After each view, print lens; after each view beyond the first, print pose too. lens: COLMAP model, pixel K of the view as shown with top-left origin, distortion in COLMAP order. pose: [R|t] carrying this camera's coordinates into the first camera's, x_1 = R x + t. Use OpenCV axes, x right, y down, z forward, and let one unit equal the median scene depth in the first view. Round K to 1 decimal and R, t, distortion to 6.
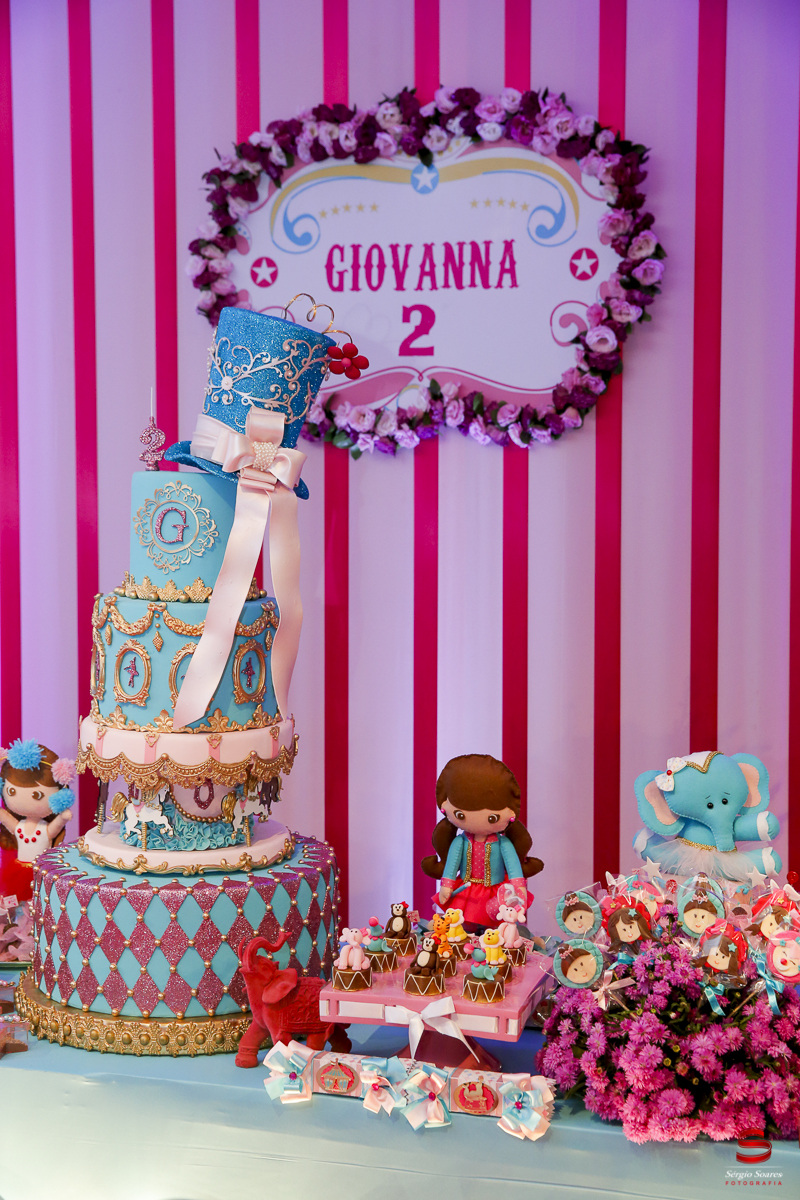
lens RADIAL K [[1522.8, 0, 400.0], [0, 1522.8, 600.0], [0, 0, 1]] dist [0.065708, 0.012858]
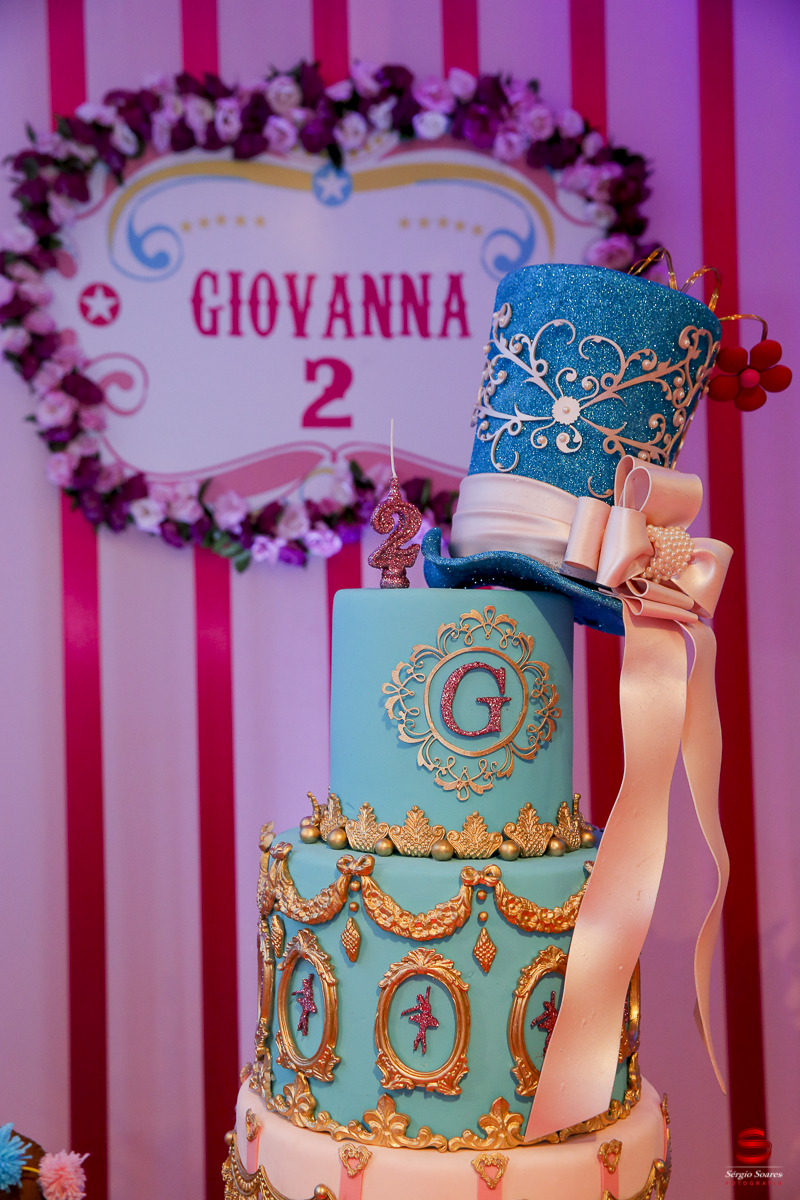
lens RADIAL K [[1522.8, 0, 400.0], [0, 1522.8, 600.0], [0, 0, 1]] dist [0.065708, 0.012858]
pose [[0.944167, -0.017666, 0.328992, -0.194966], [0.043539, 0.996494, -0.071442, -0.027542], [-0.326577, 0.081778, 0.941626, 0.325555]]
